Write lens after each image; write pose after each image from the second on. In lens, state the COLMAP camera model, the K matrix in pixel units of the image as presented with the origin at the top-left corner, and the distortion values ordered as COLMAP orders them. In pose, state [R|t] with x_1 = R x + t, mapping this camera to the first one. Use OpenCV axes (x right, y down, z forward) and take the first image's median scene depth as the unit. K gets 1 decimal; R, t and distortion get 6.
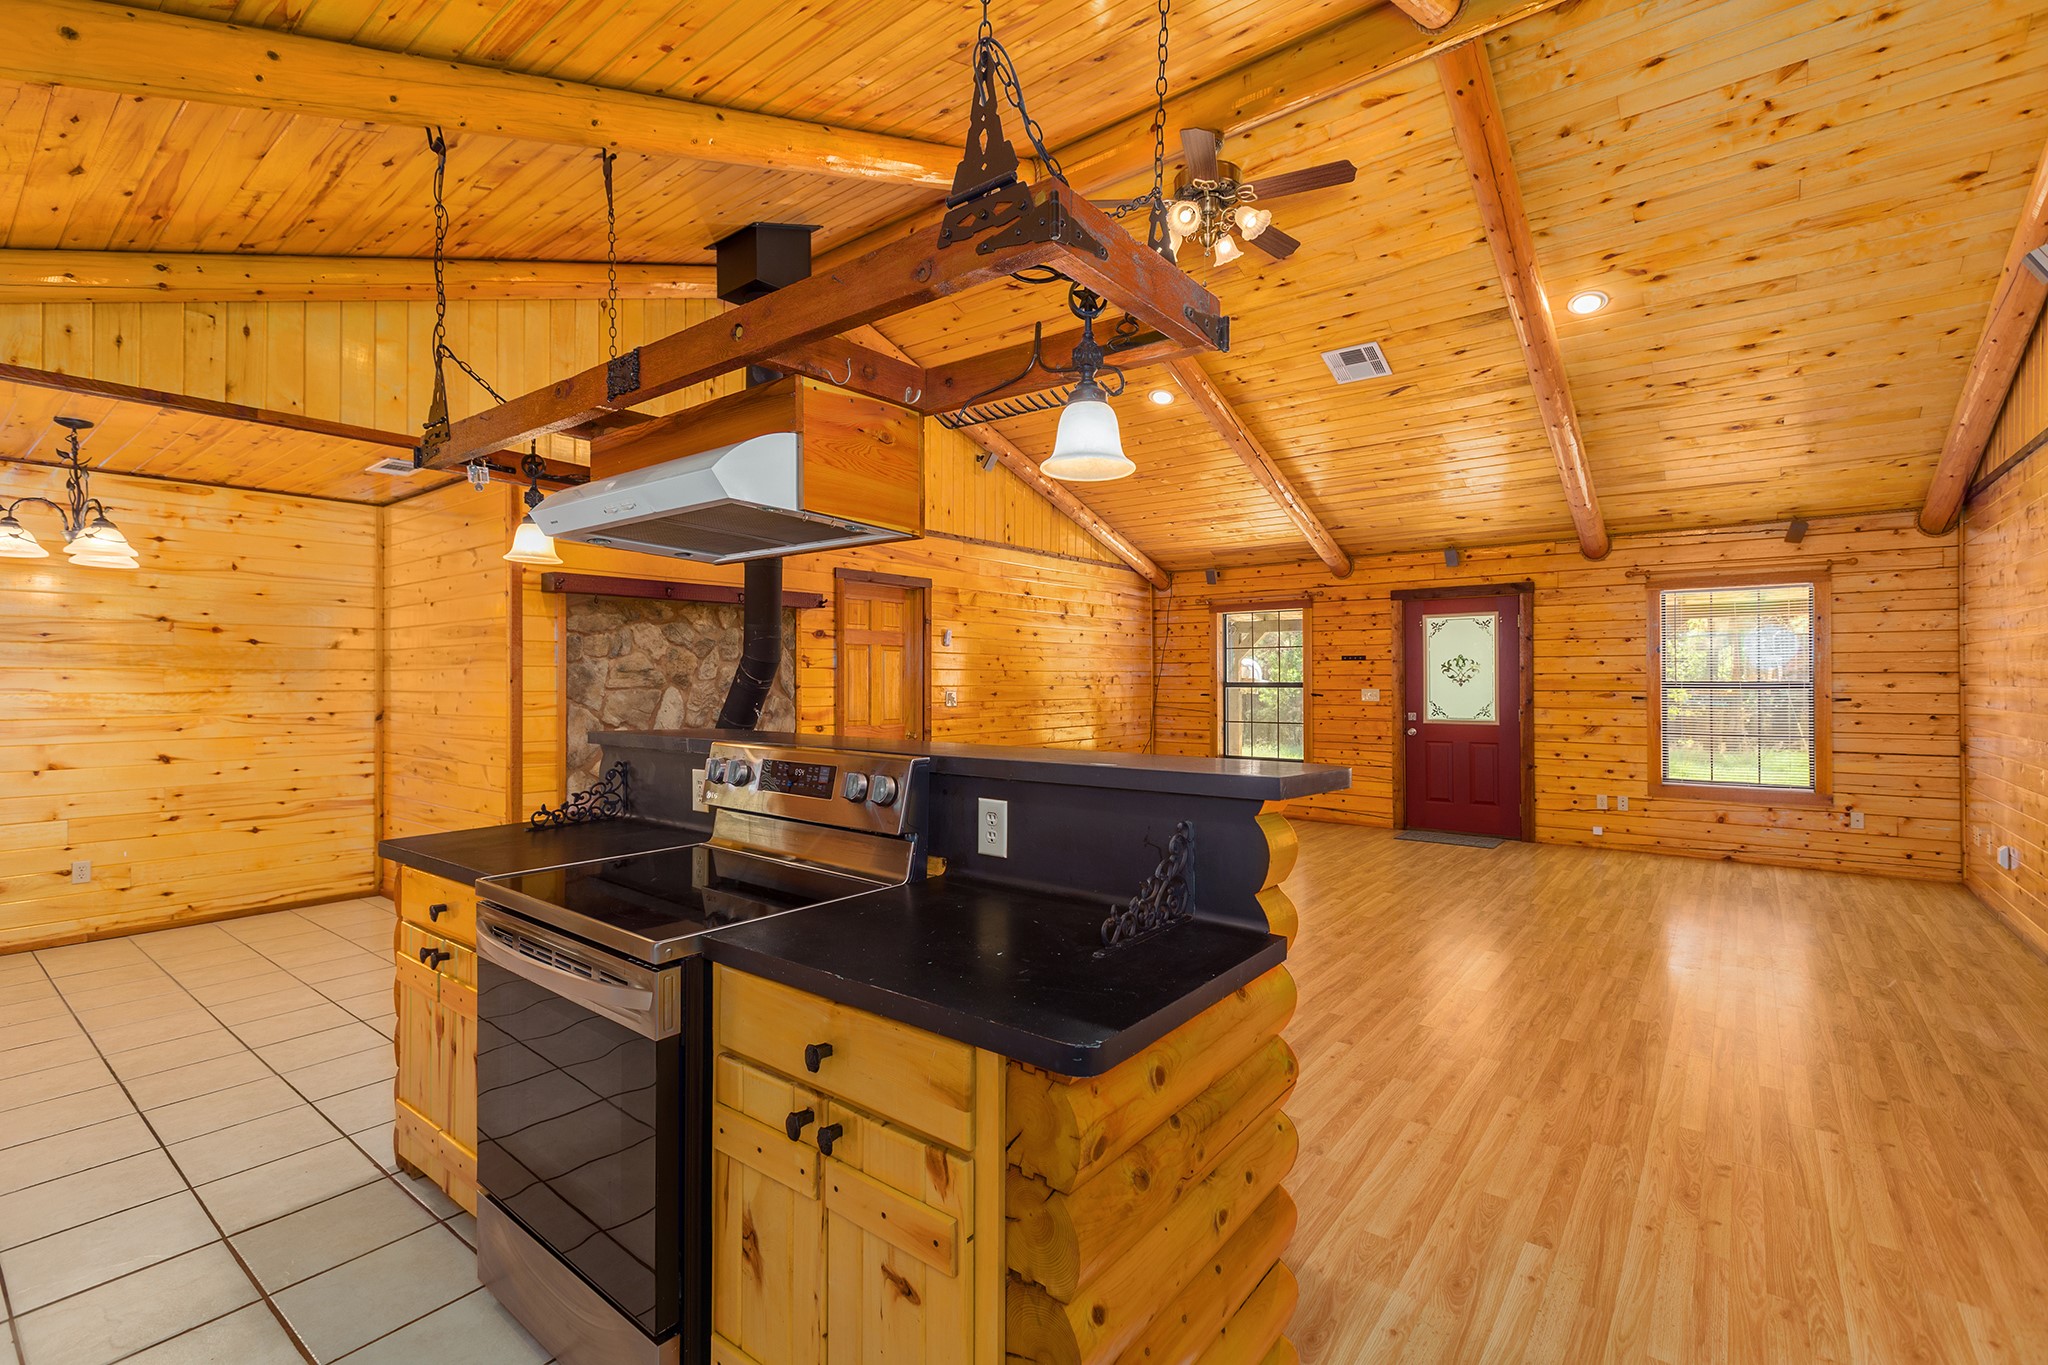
lens RADIAL K [[910.9, 0, 1017.1], [0, 910.9, 677.0], [0, 0, 1]] dist [-0.000320, 0.000427]
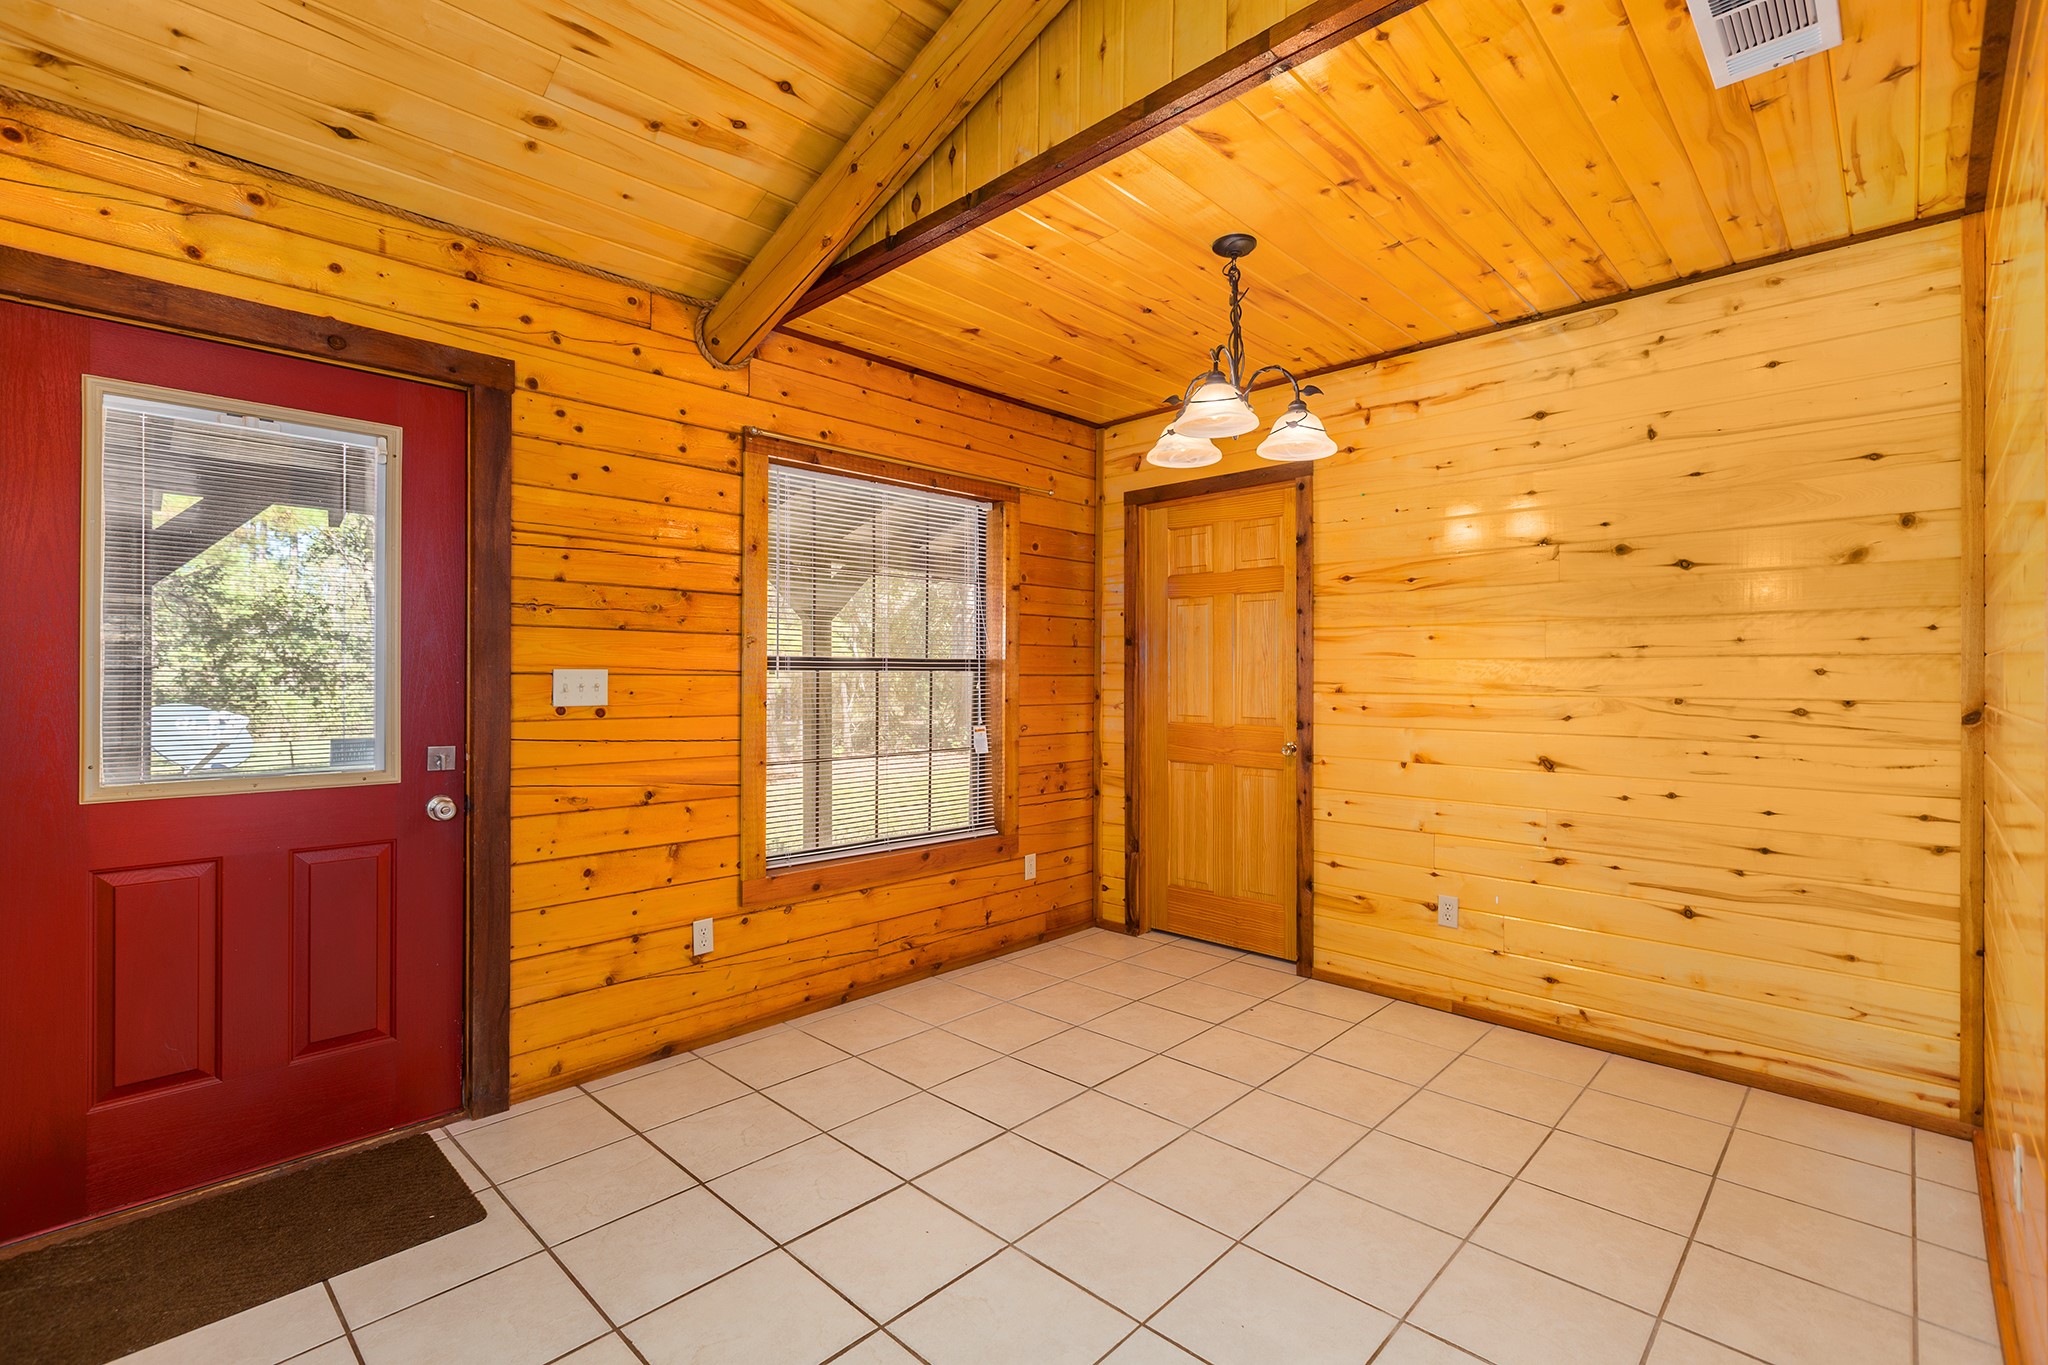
lens RADIAL K [[910.9, 0, 1015.9], [0, 910.9, 674.7], [0, 0, 1]] dist [-0.000320, 0.000427]
pose [[-0.111174, 0.001366, -0.993800, -0.254060], [0.001293, 0.999998, 0.001230, 0.025671], [0.993800, -0.001148, -0.111176, 0.660742]]
